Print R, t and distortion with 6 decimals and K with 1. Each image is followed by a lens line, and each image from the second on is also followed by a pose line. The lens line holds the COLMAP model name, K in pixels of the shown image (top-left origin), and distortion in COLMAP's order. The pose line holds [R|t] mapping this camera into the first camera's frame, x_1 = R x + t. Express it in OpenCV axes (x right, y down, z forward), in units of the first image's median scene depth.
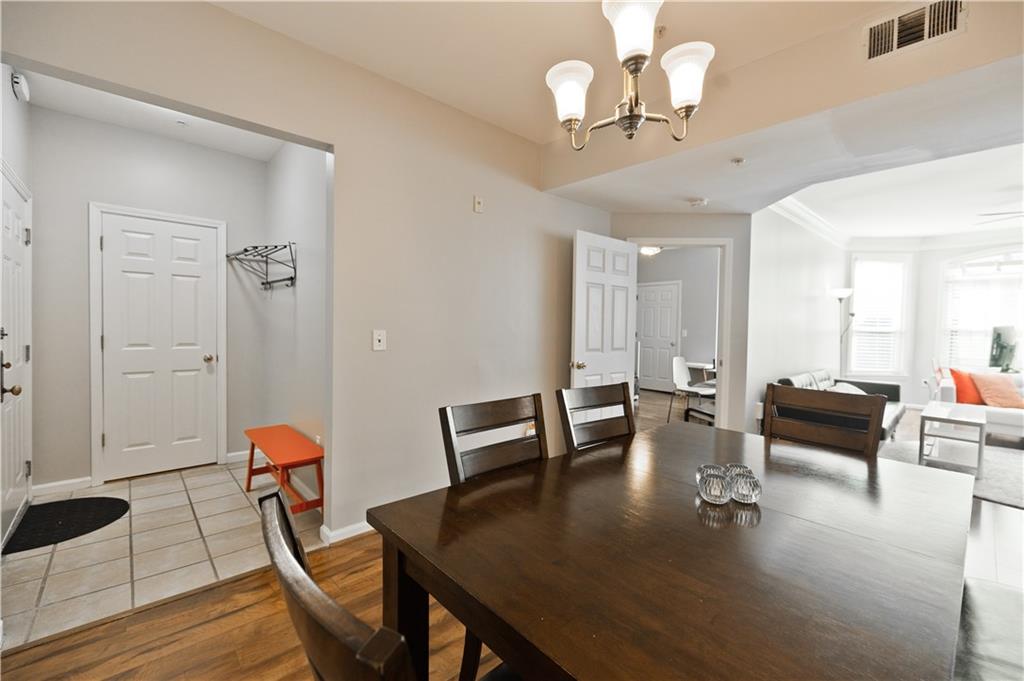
lens RADIAL K [[427.0, 0, 521.0], [0, 427.0, 335.7], [0, 0, 1]] dist [0.001014, -0.000198]
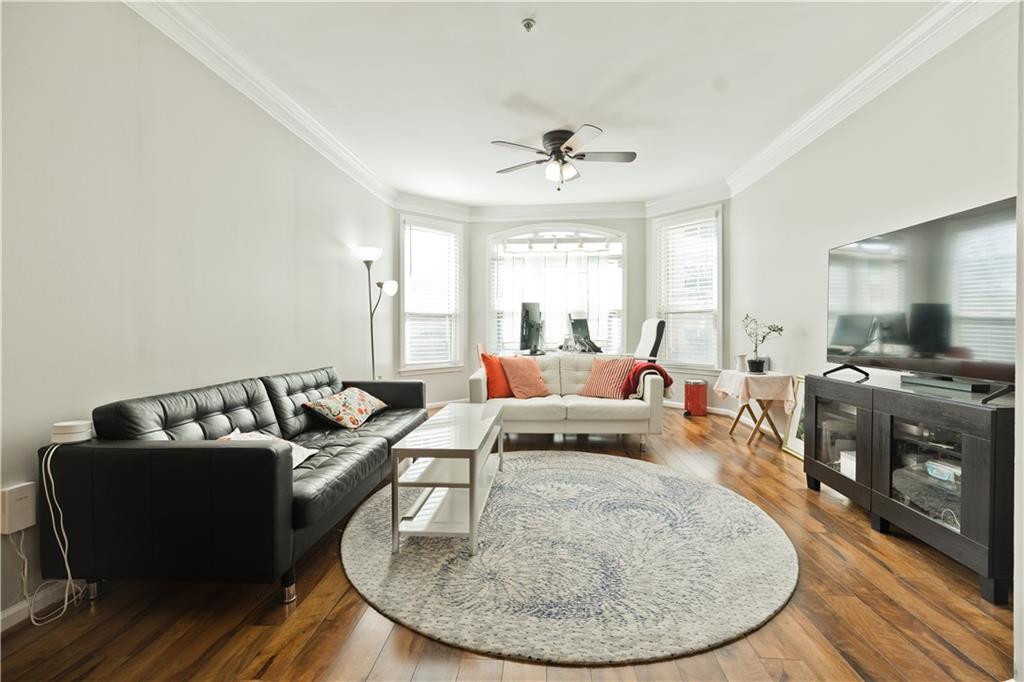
lens RADIAL K [[427.0, 0, 518.0], [0, 427.0, 336.3], [0, 0, 1]] dist [0.001014, -0.000198]
pose [[0.729052, -0.031082, 0.683752, 0.744670], [0.034155, 0.999376, 0.009012, 0.056268], [-0.683605, 0.016783, 0.729659, 0.553670]]
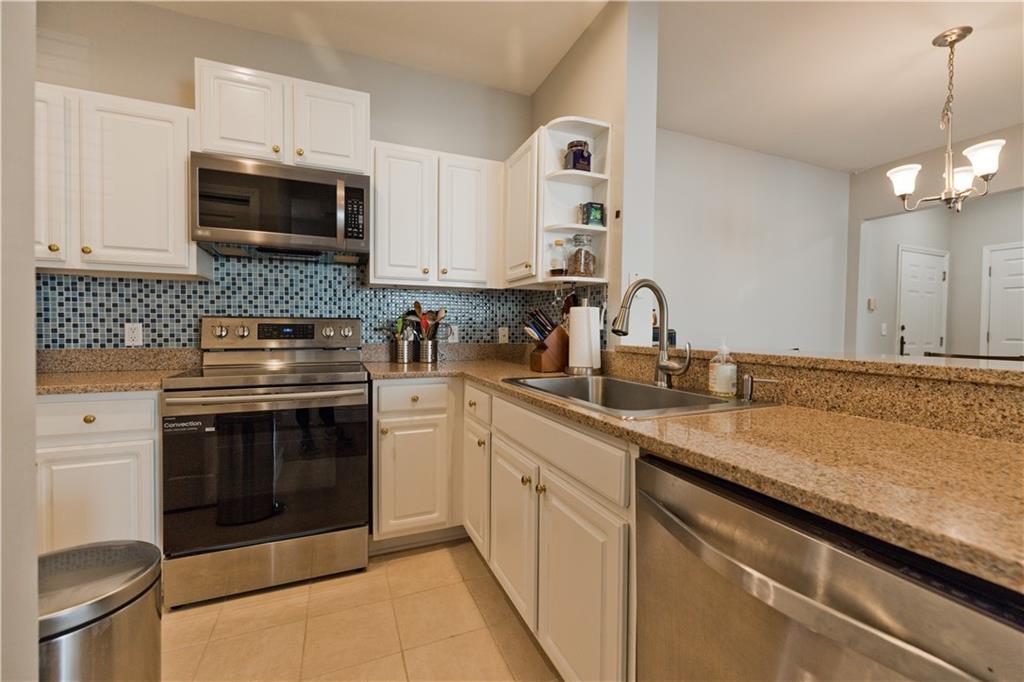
lens RADIAL K [[427.0, 0, 521.8], [0, 427.0, 338.1], [0, 0, 1]] dist [0.001014, -0.000198]
pose [[-0.327861, -0.001241, -0.944725, 0.895228], [-0.036519, 0.999268, 0.011361, 0.057095], [0.944020, 0.038225, -0.327666, -0.055829]]
